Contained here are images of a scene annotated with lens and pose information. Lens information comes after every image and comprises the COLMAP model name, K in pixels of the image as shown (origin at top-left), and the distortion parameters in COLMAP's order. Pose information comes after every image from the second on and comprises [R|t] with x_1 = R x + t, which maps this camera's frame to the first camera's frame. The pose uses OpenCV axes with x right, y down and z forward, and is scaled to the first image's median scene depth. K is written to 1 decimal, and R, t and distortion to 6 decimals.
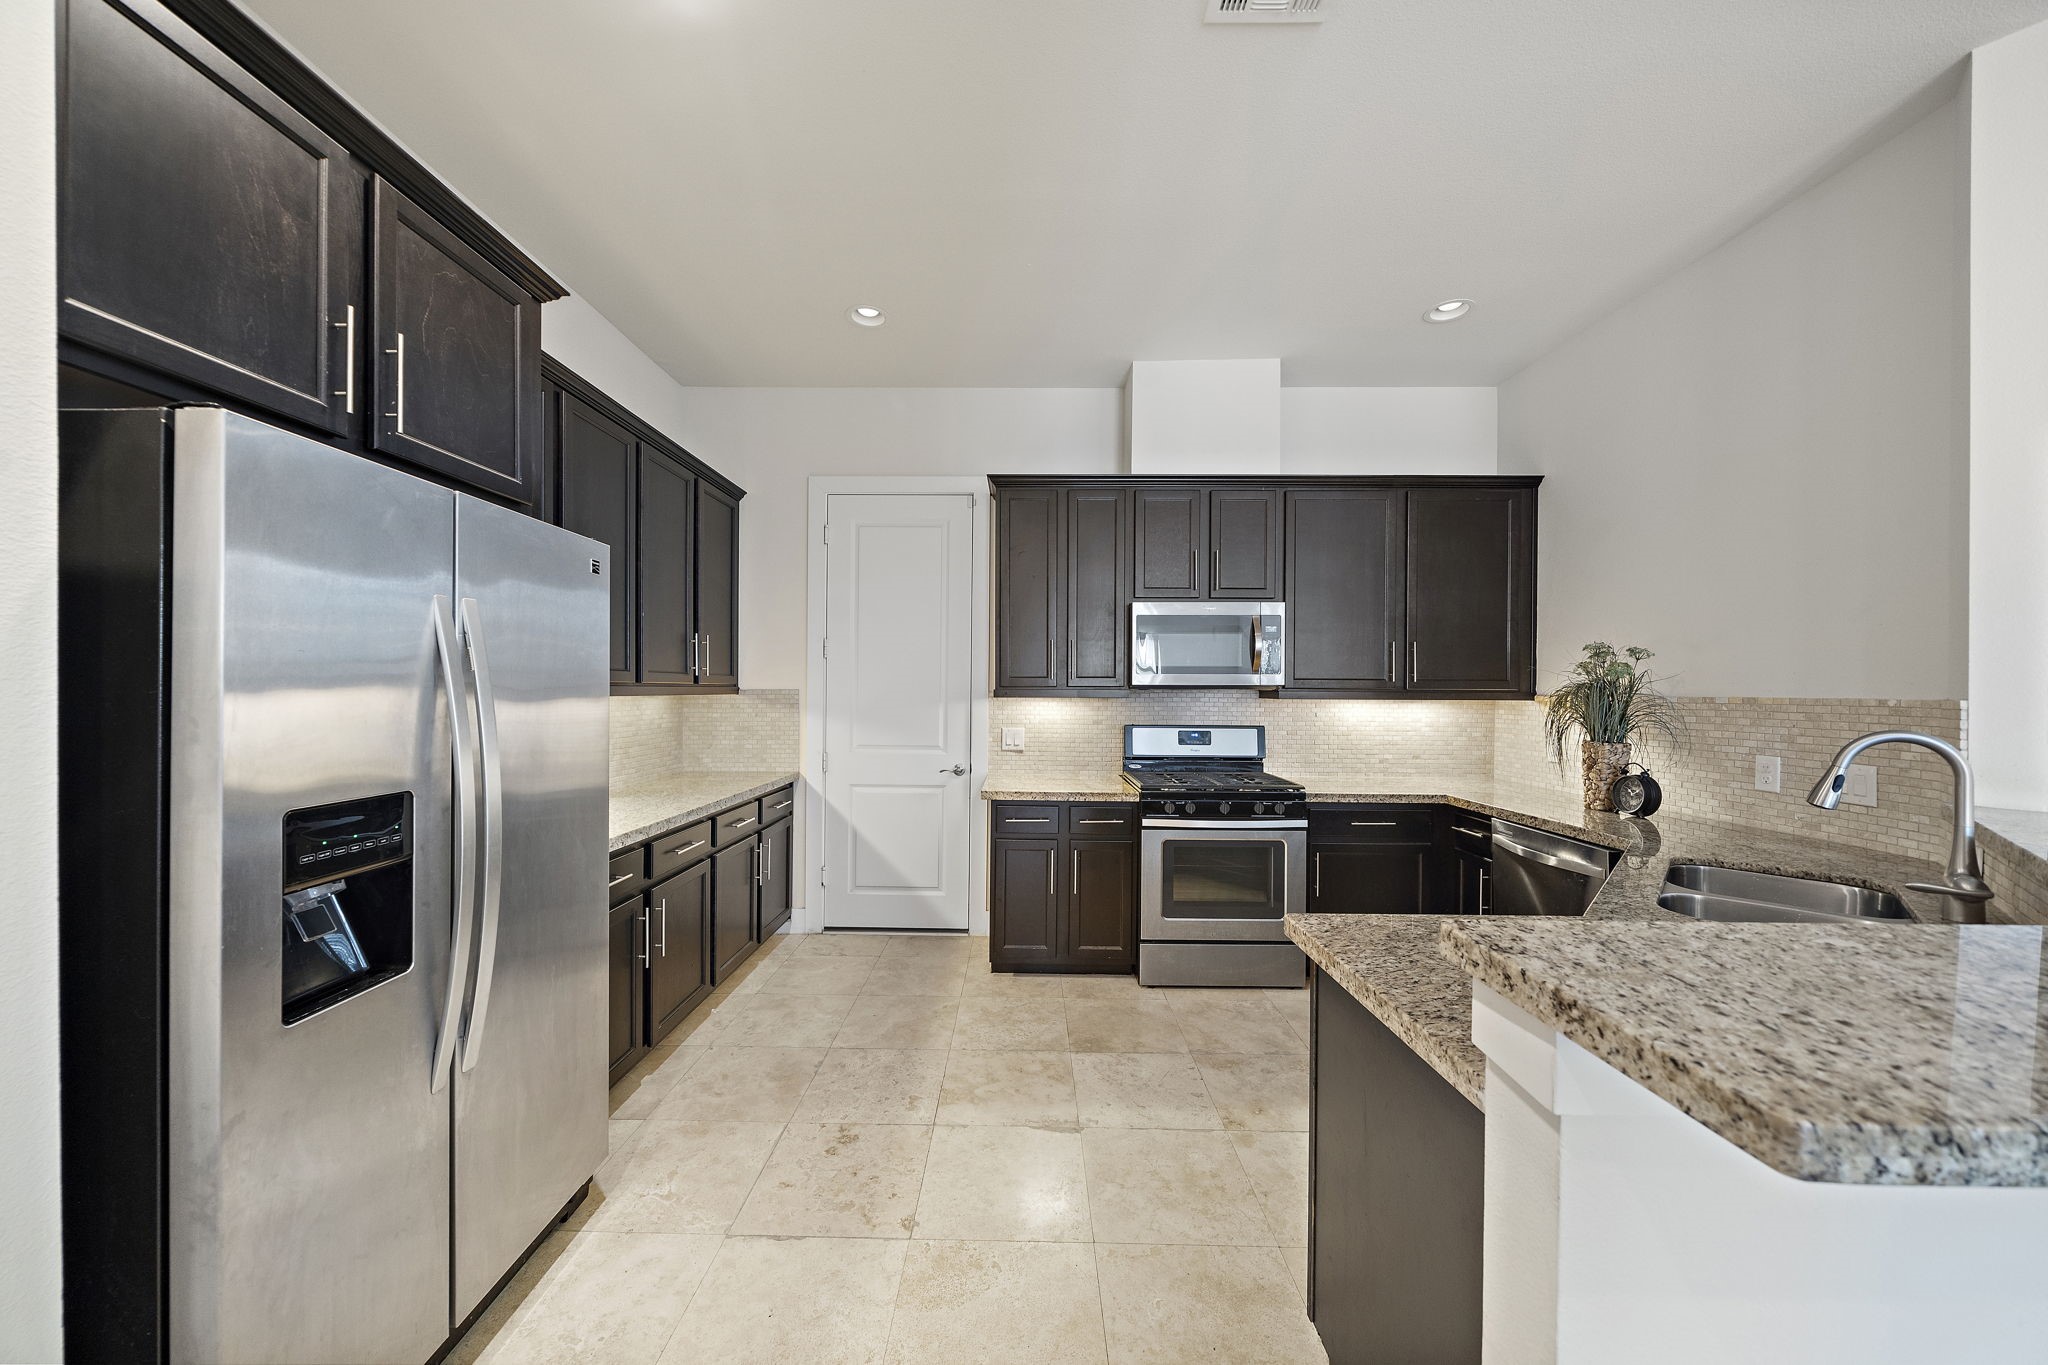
lens RADIAL K [[706.1, 0, 1017.3], [0, 706.1, 690.7], [0, 0, 1]] dist [-0.001027, -0.000098]
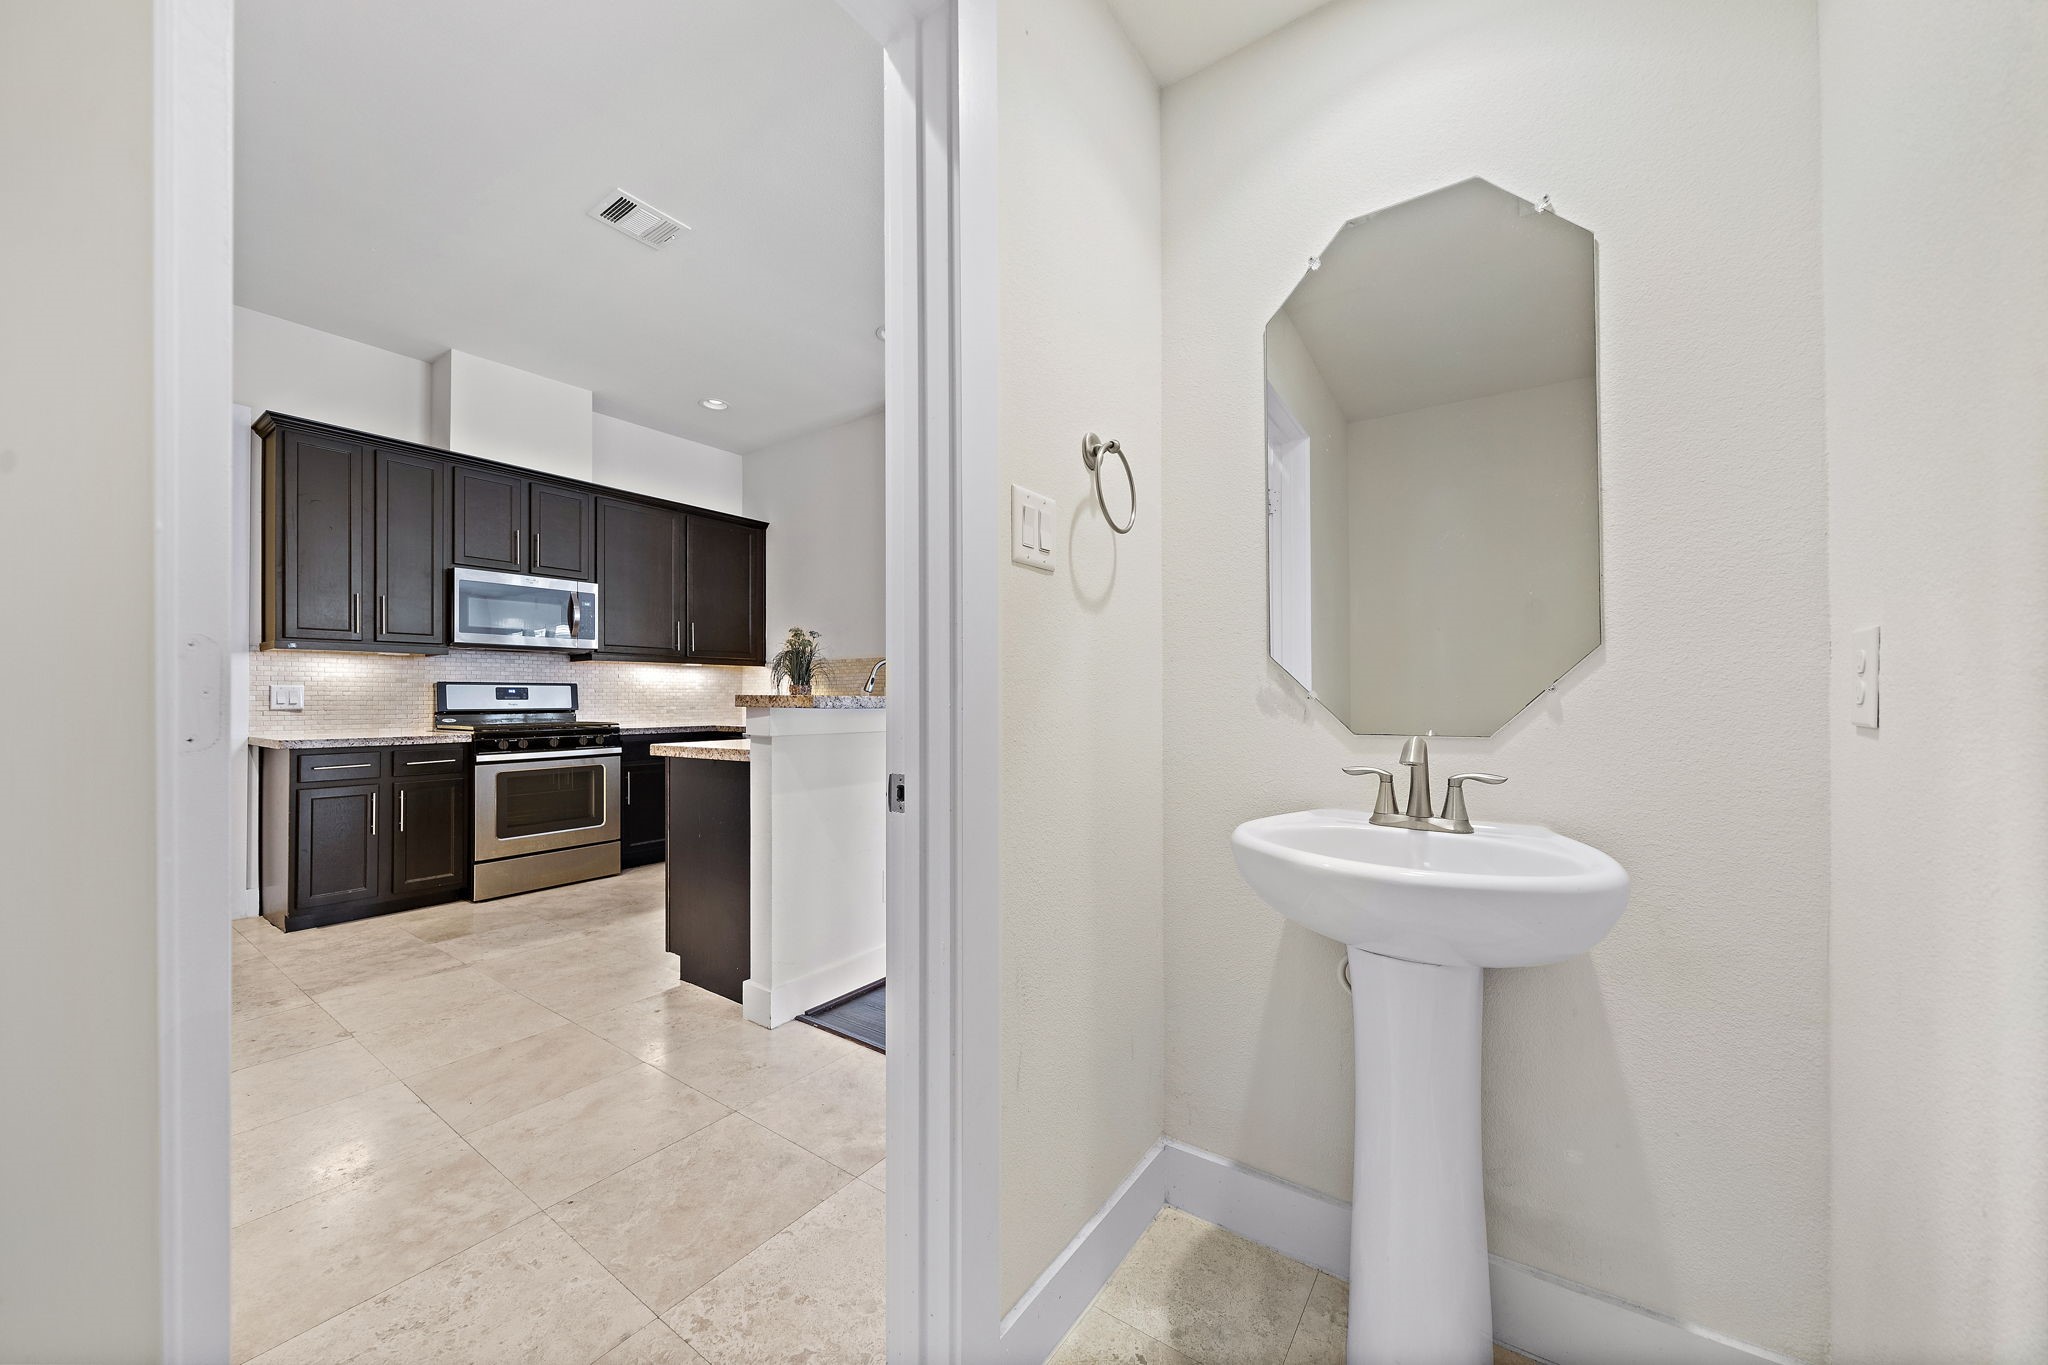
lens RADIAL K [[734.9, 0, 1014.0], [0, 734.9, 695.2], [0, 0, 1]] dist [0.000115, 0.000000]
pose [[0.575098, -0.005573, 0.818066, -0.287290], [0.008638, 0.999962, 0.000740, 0.084991], [-0.818039, 0.006641, 0.575124, -0.394745]]
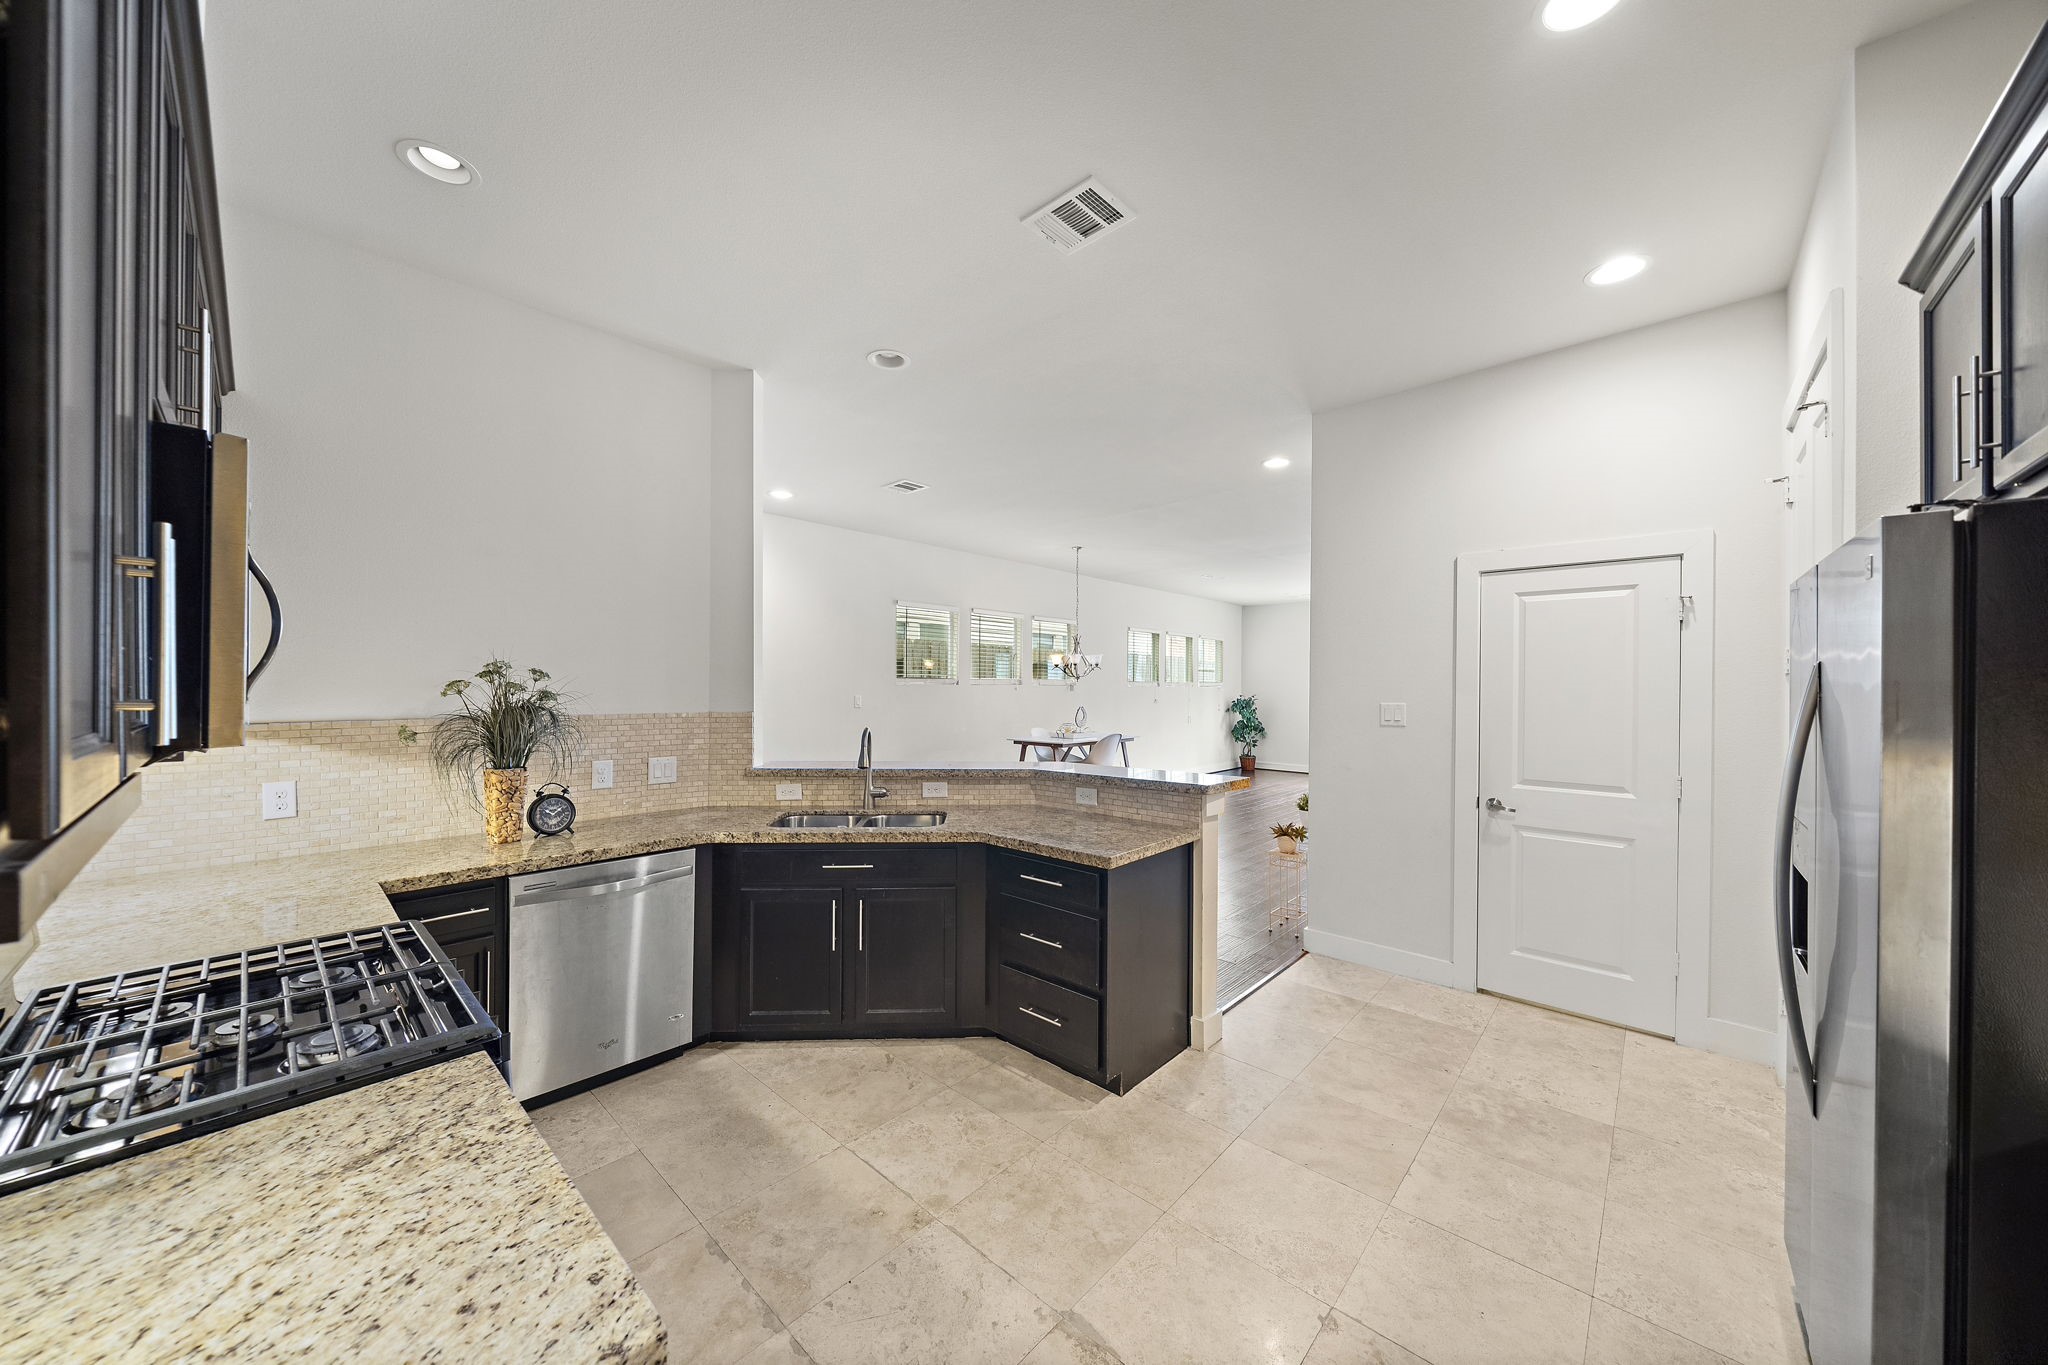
lens RADIAL K [[706.1, 0, 1017.3], [0, 706.1, 690.7], [0, 0, 1]] dist [-0.001027, -0.000098]
pose [[-0.740110, -0.013866, 0.672343, -0.244830], [-0.009462, 0.999903, 0.010206, -0.038137], [-0.672420, 0.001191, -0.740169, 1.042402]]
